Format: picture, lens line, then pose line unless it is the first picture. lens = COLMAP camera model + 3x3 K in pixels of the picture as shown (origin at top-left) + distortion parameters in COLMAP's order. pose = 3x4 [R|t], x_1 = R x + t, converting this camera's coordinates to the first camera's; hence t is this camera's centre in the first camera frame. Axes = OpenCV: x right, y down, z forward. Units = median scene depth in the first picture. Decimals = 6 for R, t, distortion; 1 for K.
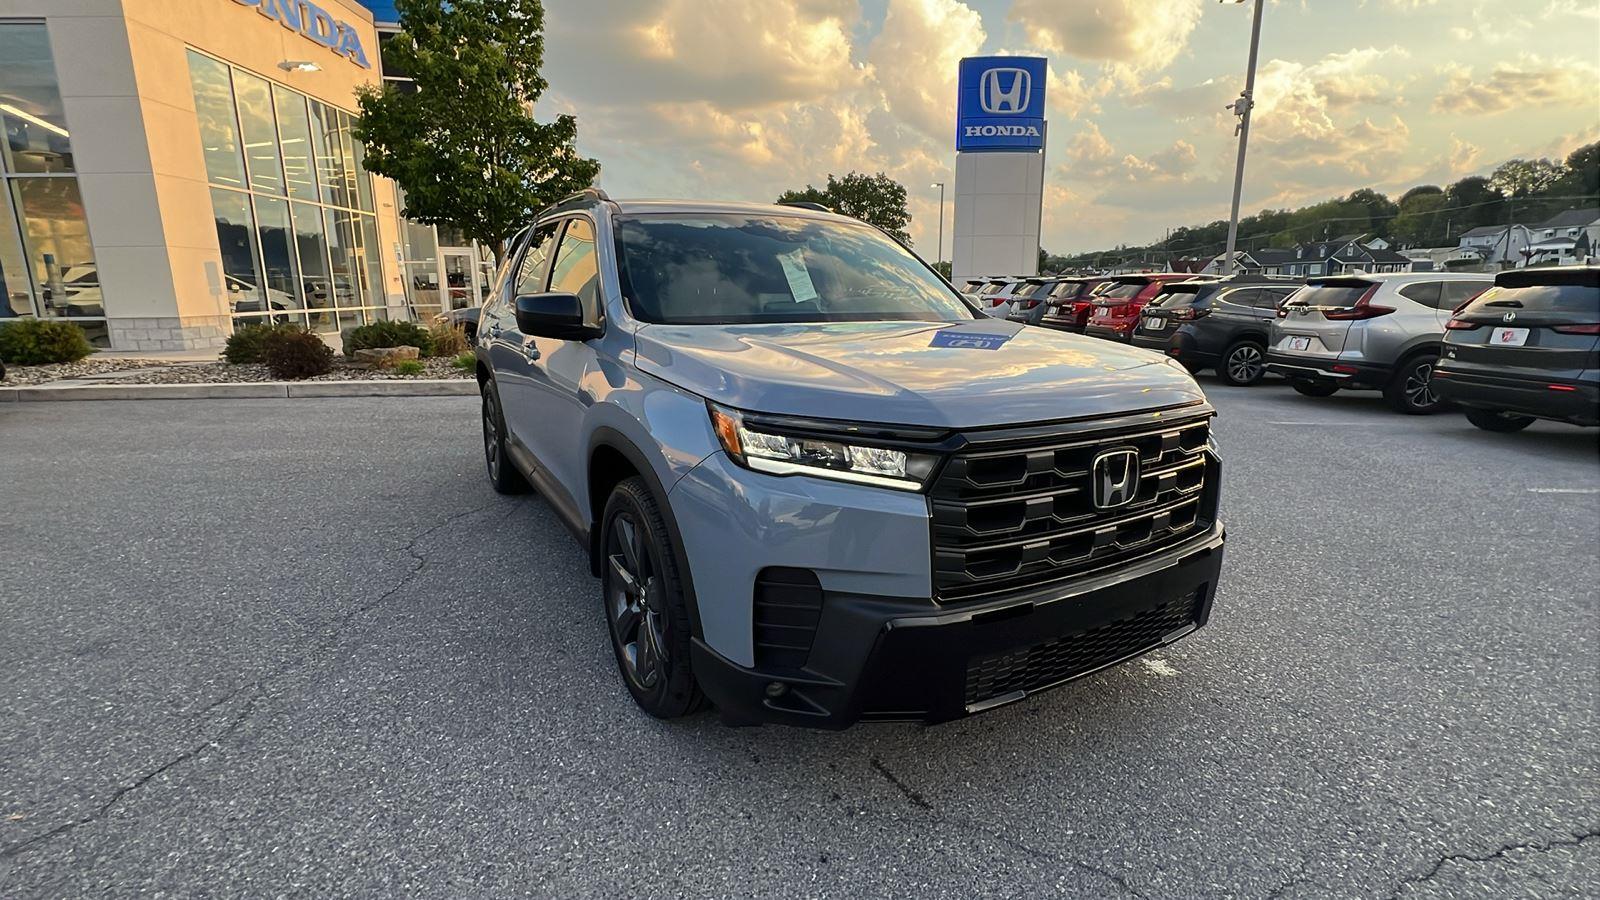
lens RADIAL K [[727.1, 0, 798.9], [0, 727.1, 450.7], [0, 0, 1]] dist [0.000435, 0.000209]
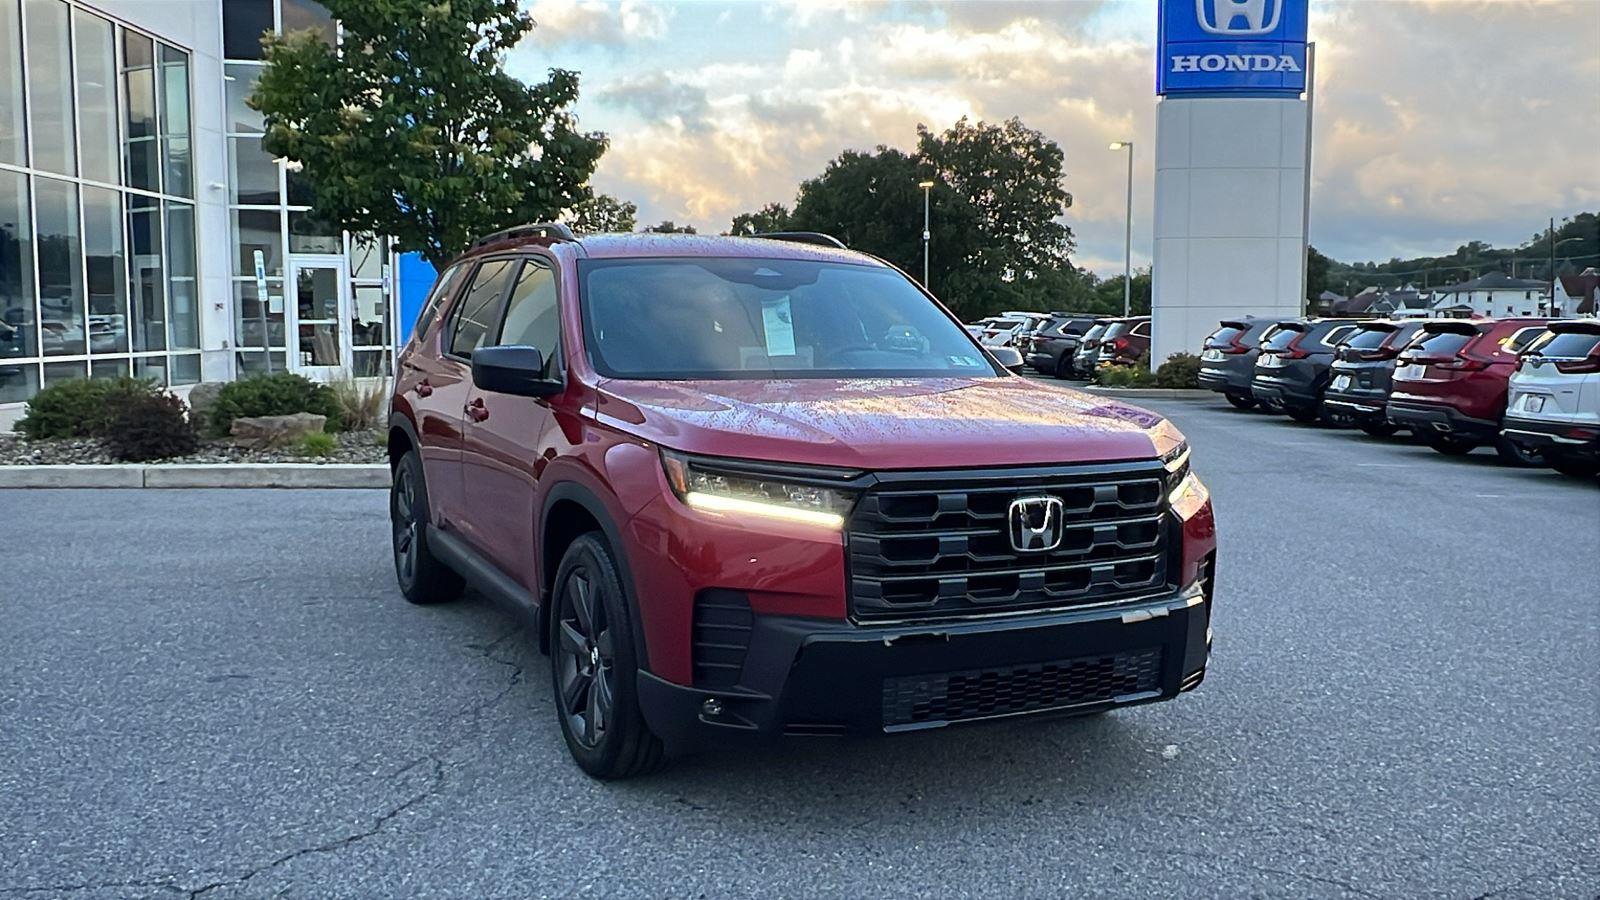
lens RADIAL K [[1375.0, 0, 799.6], [0, 1375.0, 447.9], [0, 0, 1]] dist [0.008737, 0.001677]
pose [[0.998972, 0.011549, -0.043839, -0.025599], [-0.017052, 0.991716, -0.127315, 0.018534], [0.042006, 0.127932, 0.990893, -0.101460]]
